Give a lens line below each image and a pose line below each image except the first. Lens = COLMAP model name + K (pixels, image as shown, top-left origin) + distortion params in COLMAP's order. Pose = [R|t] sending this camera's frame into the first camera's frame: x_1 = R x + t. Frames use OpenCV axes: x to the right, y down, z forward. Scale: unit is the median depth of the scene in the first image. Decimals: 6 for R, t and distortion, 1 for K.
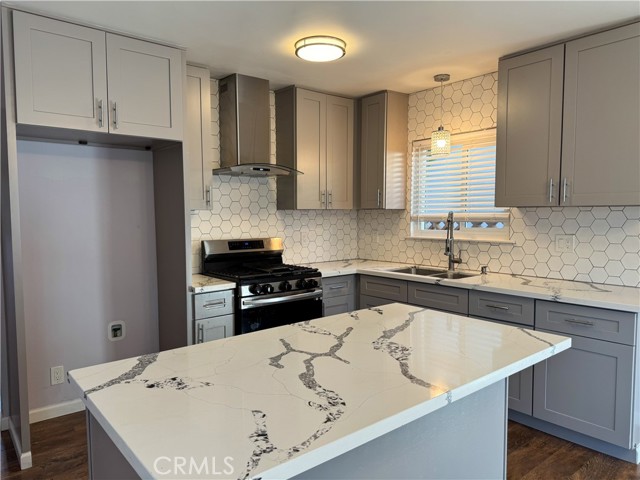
lens RADIAL K [[451.4, 0, 319.1], [0, 451.4, 244.6], [0, 0, 1]] dist [0.017550, -0.023381]
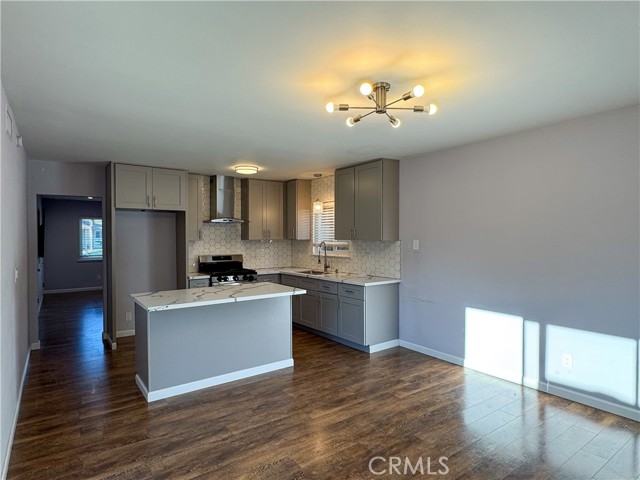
lens RADIAL K [[369.9, 0, 321.2], [0, 369.9, 239.9], [0, 0, 1]] dist [-0.019842, -0.000622]
pose [[0.998414, 0.001605, -0.056275, 0.370801], [-0.004950, 0.998225, -0.059358, 0.015311], [0.056080, 0.059542, 0.996649, -0.606680]]
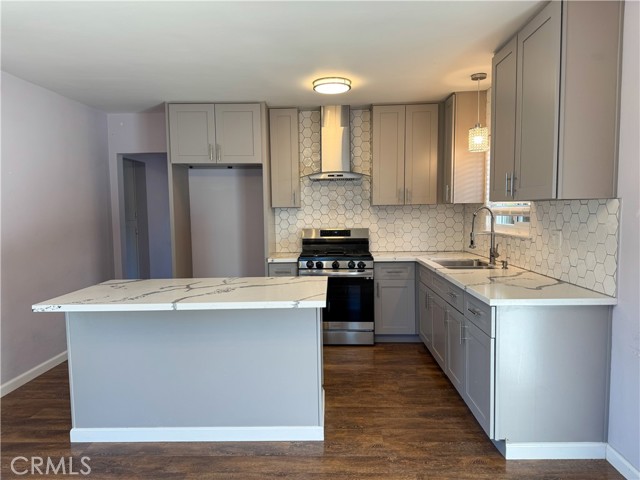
lens RADIAL K [[451.4, 0, 320.0], [0, 451.4, 243.4], [0, 0, 1]] dist [0.017550, -0.023381]
pose [[0.753168, 0.042815, -0.656433, 0.681507], [-0.034729, 0.999076, 0.025316, -0.001192], [0.656910, 0.003730, 0.753959, -0.017145]]
